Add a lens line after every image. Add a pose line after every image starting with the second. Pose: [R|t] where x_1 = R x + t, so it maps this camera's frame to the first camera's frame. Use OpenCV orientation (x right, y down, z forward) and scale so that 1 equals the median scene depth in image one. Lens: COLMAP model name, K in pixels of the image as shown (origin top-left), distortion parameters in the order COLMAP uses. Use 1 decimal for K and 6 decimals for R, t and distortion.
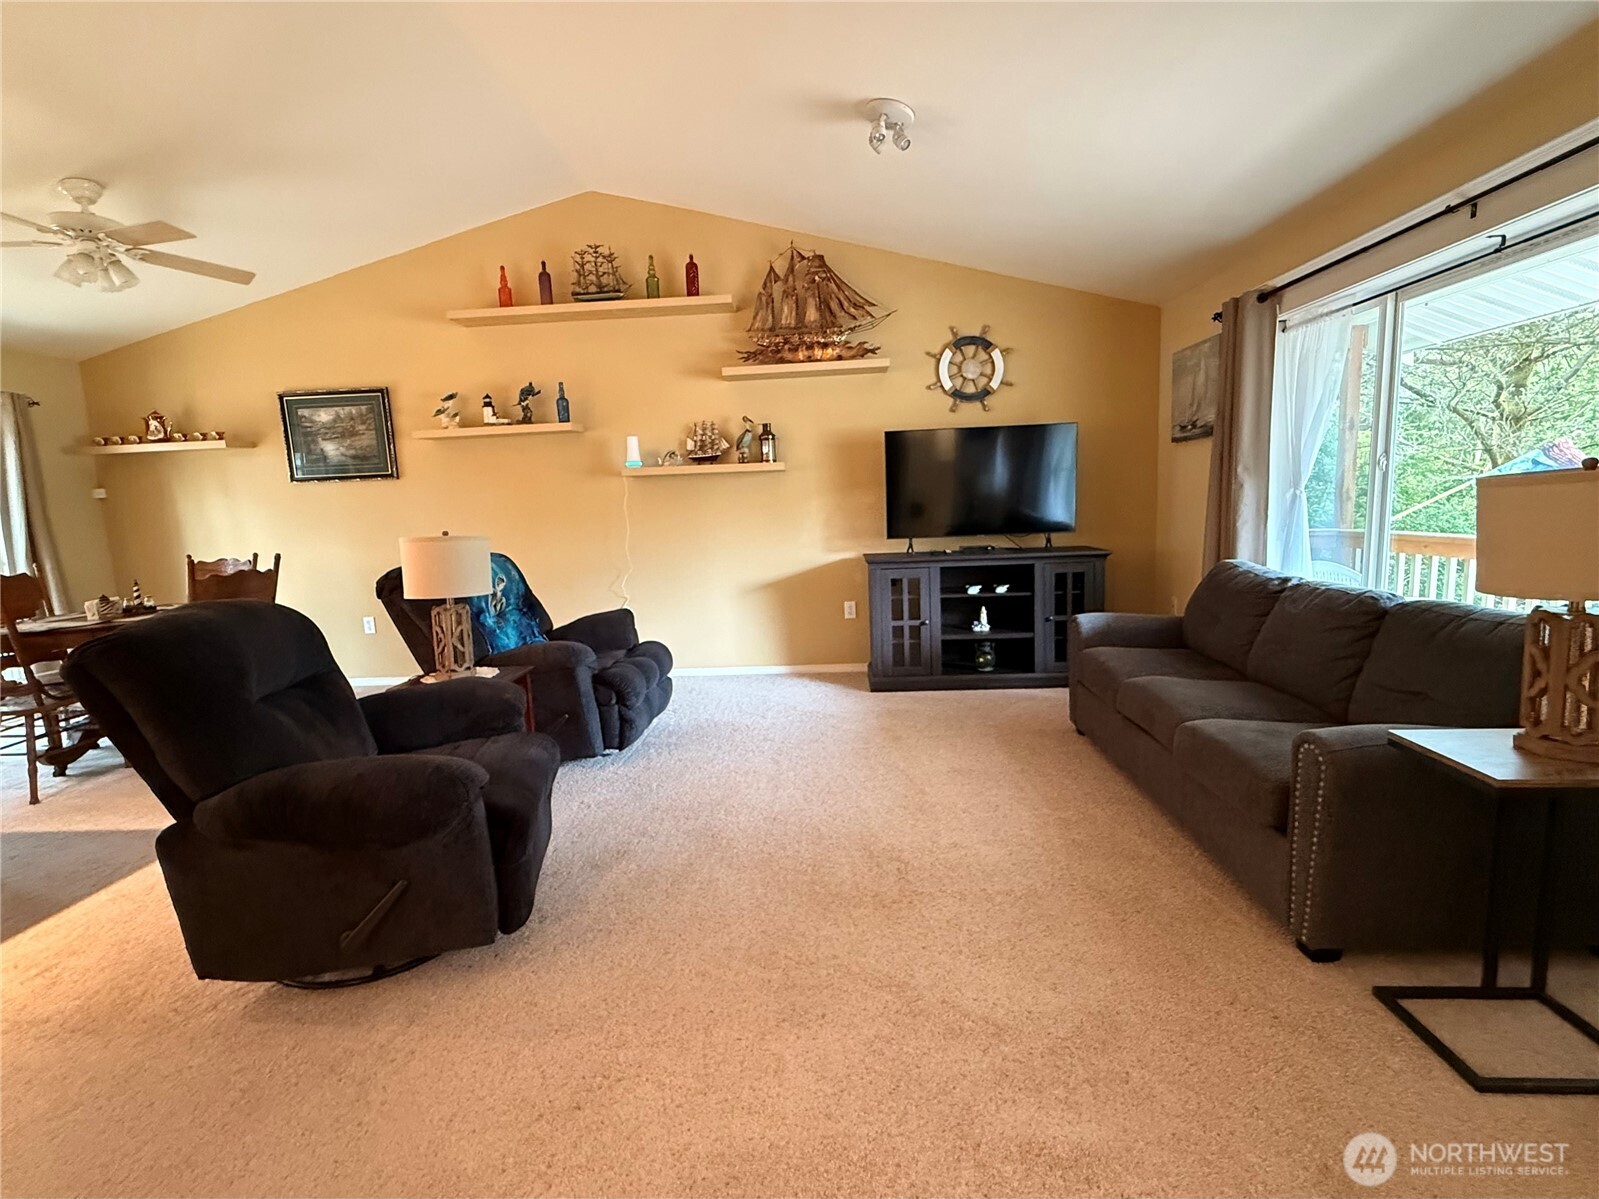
lens RADIAL K [[731.4, 0, 801.4], [0, 731.4, 598.7], [0, 0, 1]] dist [0.000446, 0.000052]
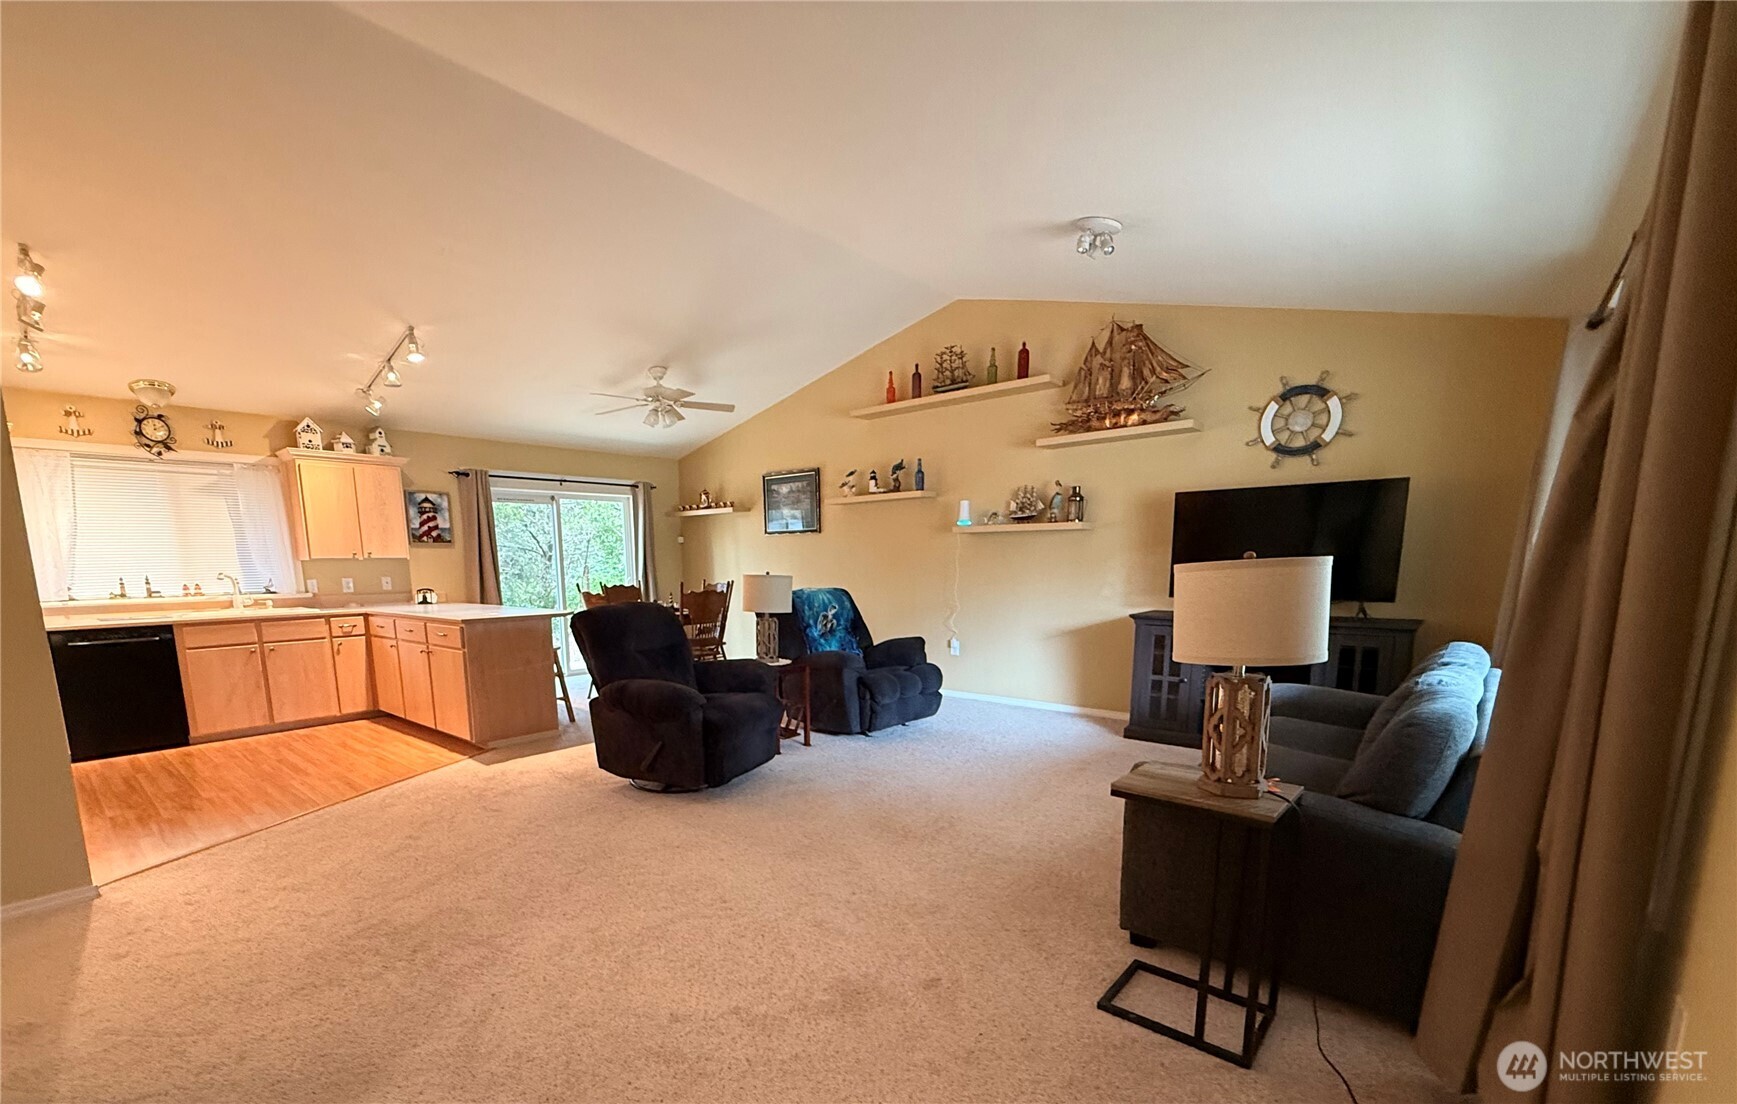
lens RADIAL K [[734.1, 0, 815.2], [0, 734.1, 687.5], [0, 0, 1]] dist [-0.000431, -0.000955]
pose [[0.774087, 0.139482, -0.617523, 0.390891], [-0.103048, 0.990179, 0.094480, -0.001305], [0.624636, -0.009501, 0.780858, -0.127243]]
